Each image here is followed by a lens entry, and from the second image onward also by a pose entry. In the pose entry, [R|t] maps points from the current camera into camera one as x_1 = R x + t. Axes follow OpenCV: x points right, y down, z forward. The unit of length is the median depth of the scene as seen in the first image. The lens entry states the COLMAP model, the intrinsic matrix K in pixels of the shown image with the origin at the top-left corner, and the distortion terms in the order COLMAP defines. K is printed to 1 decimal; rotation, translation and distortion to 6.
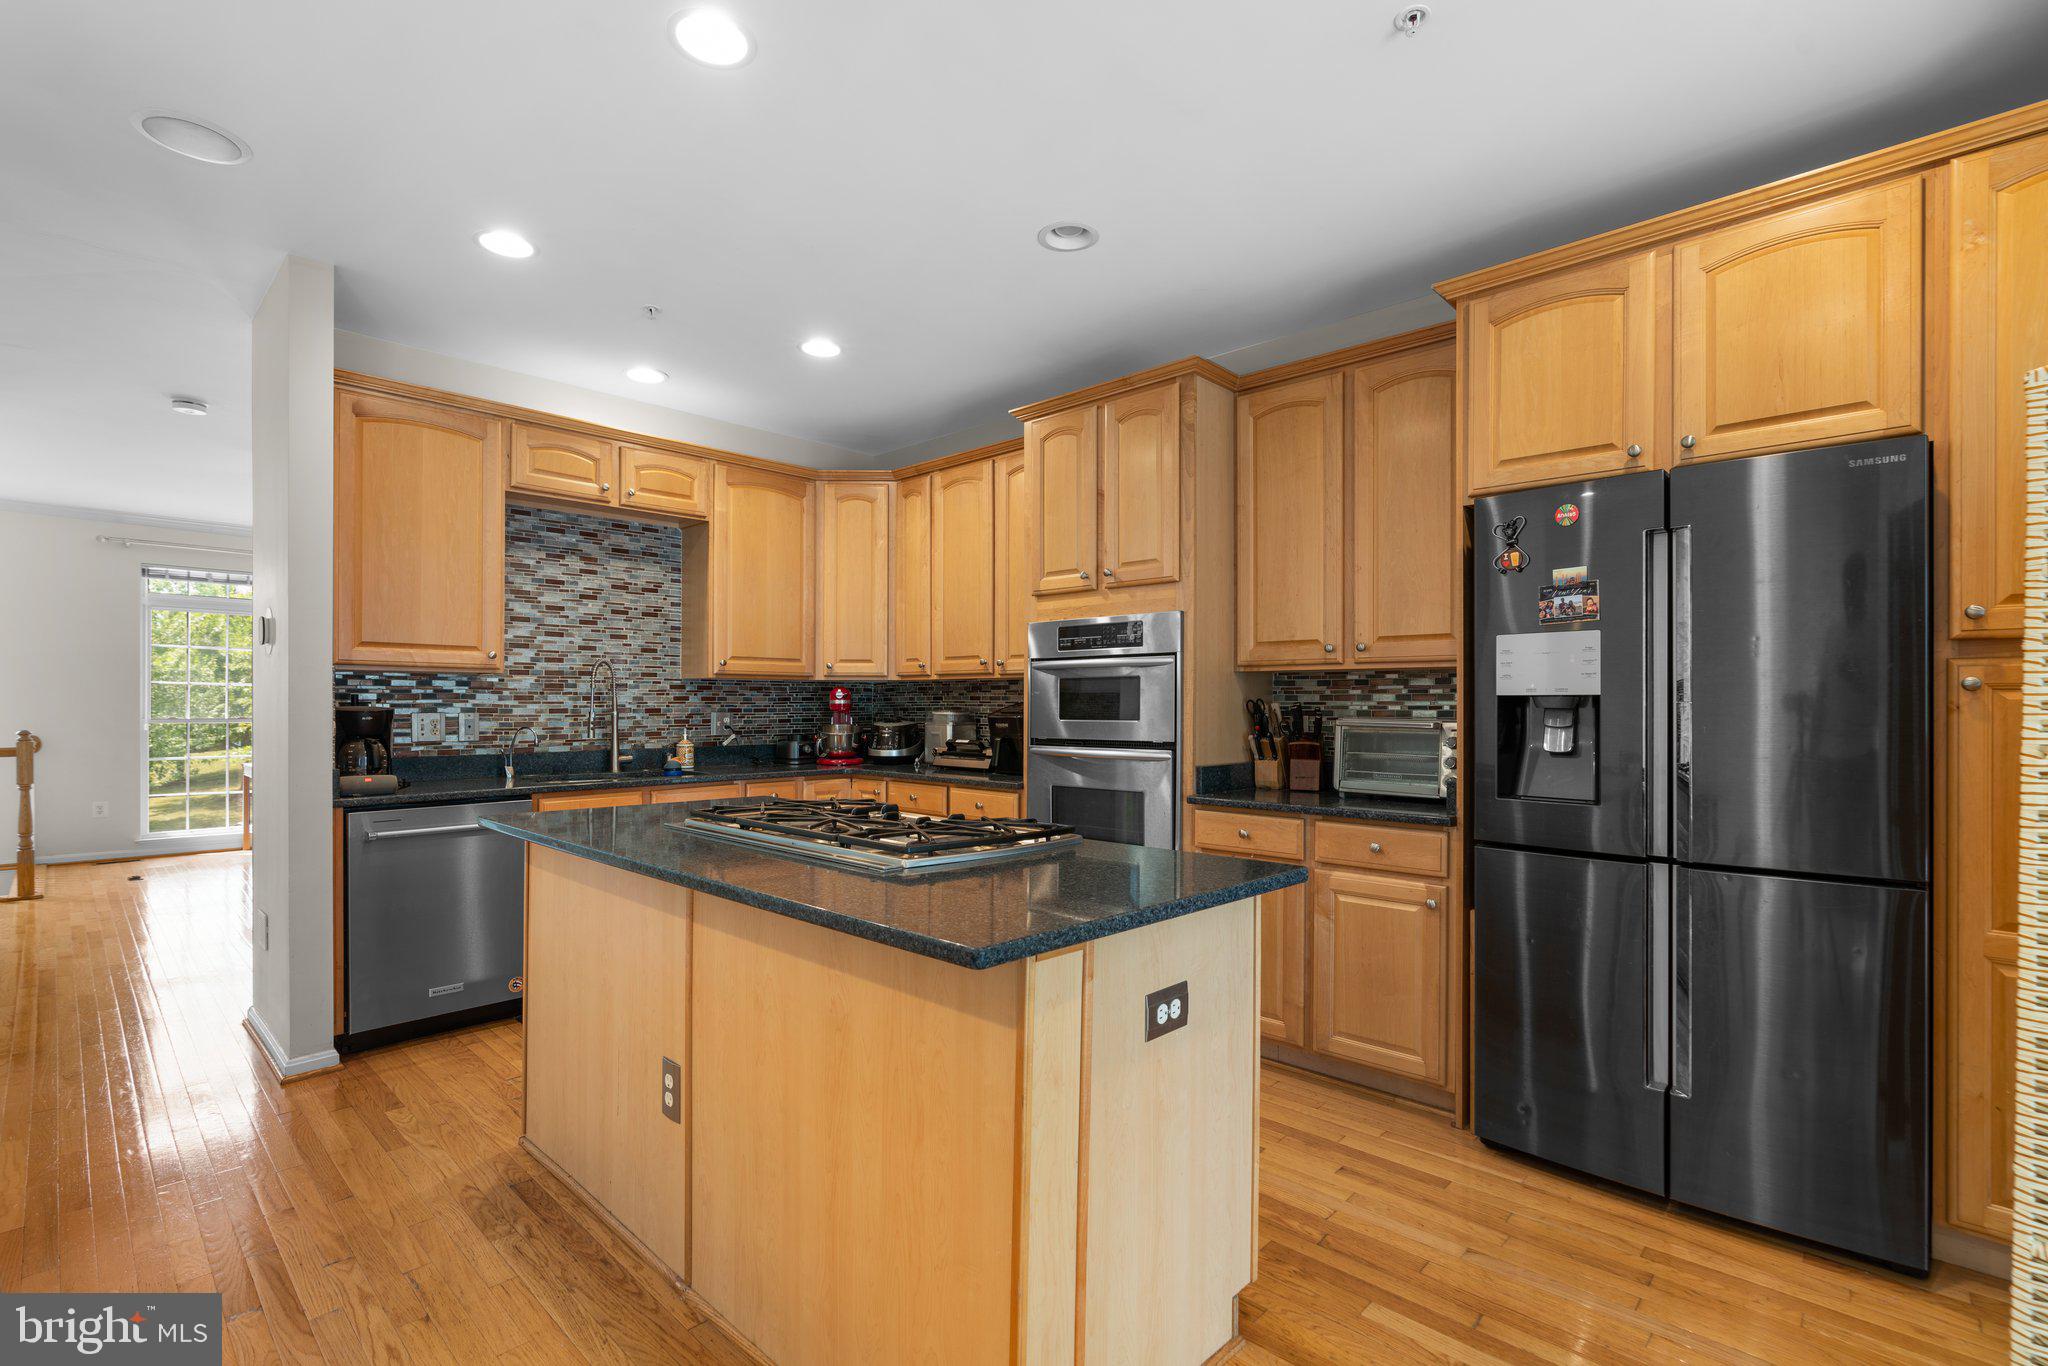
lens RADIAL K [[924.3, 0, 1016.4], [0, 924.3, 704.8], [0, 0, 1]] dist [-0.004043, 0.001906]
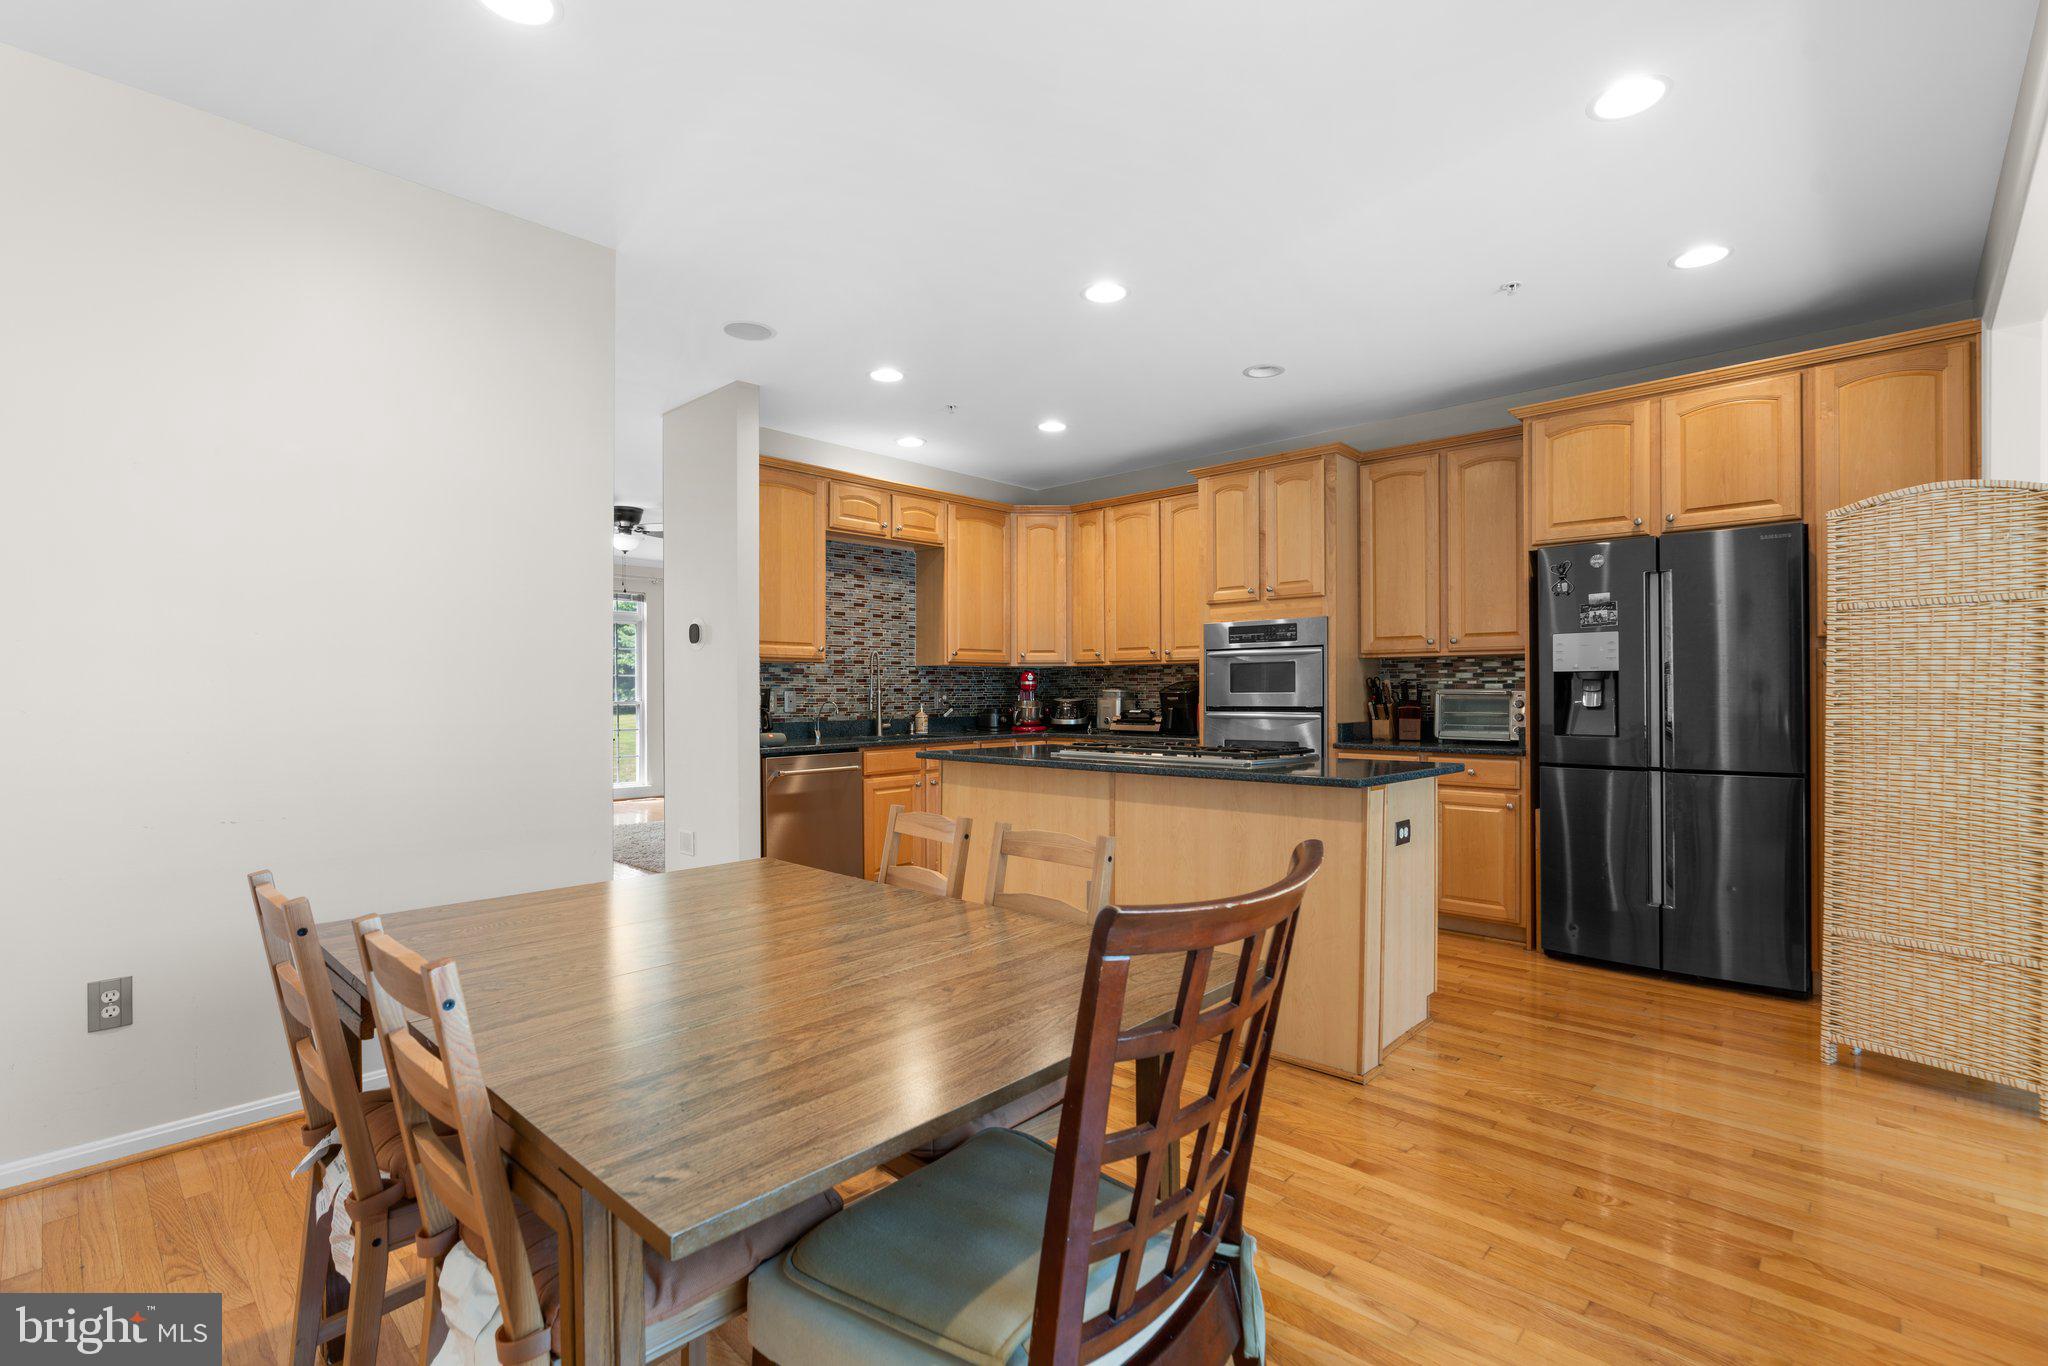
lens RADIAL K [[924.3, 0, 1025.1], [0, 924.3, 689.3], [0, 0, 1]] dist [-0.004043, 0.001906]
pose [[0.999955, -0.006123, 0.007294, -0.283303], [0.006145, 0.999977, -0.002995, 0.013454], [-0.007276, 0.003040, 0.999969, -0.412930]]
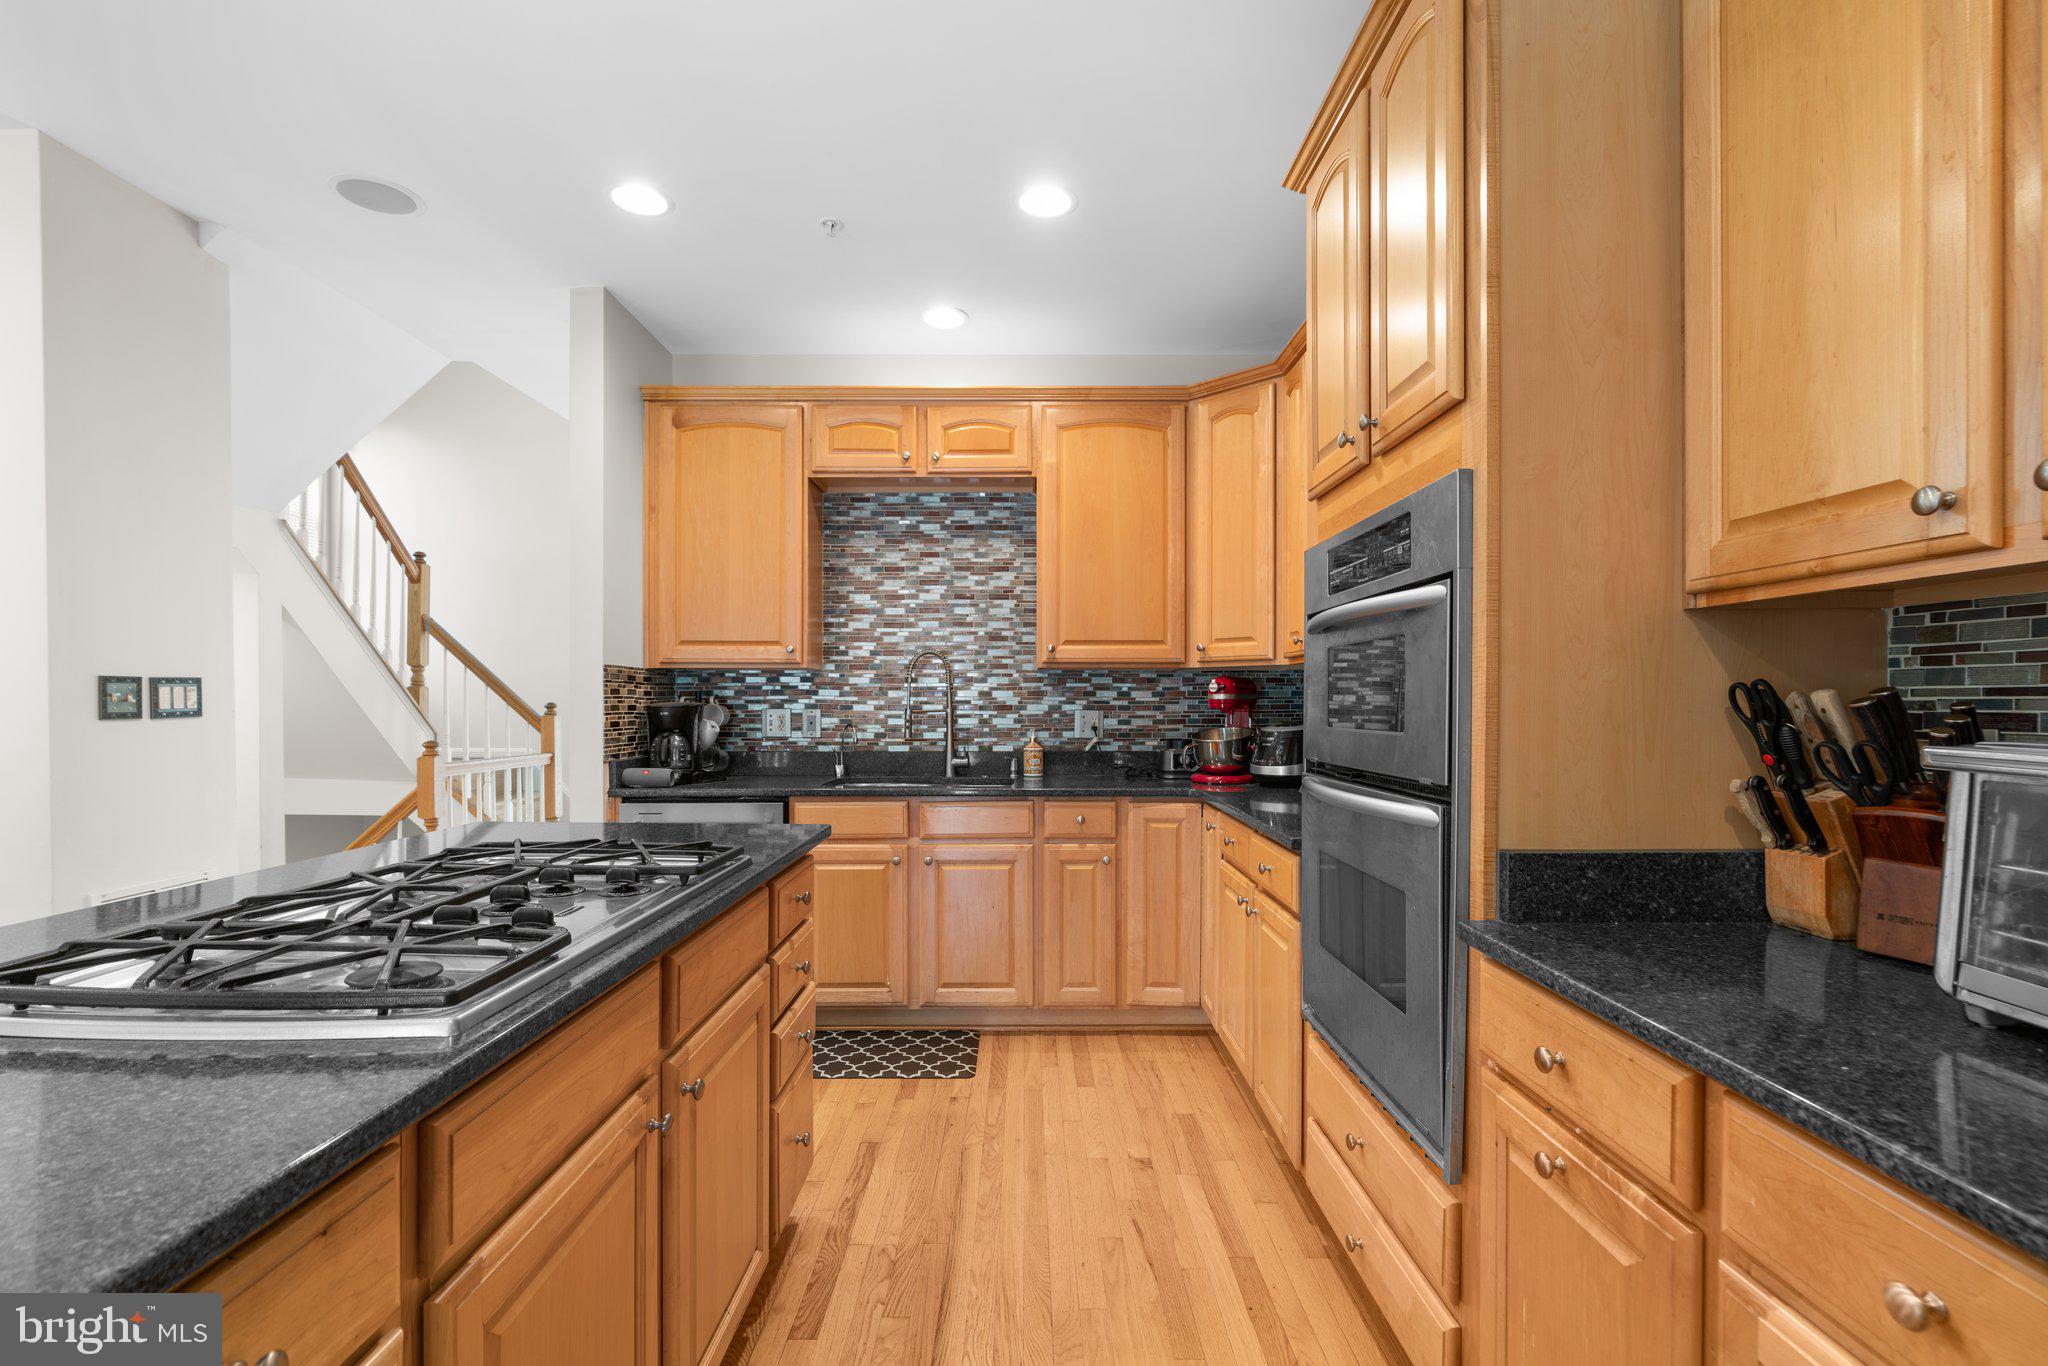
lens RADIAL K [[924.3, 0, 1026.1], [0, 924.3, 704.4], [0, 0, 1]] dist [-0.004043, 0.001906]
pose [[0.693305, 0.001275, -0.720643, 0.313908], [-0.000259, 0.999999, 0.001520, 0.002517], [0.720644, -0.000868, 0.693304, 0.530548]]
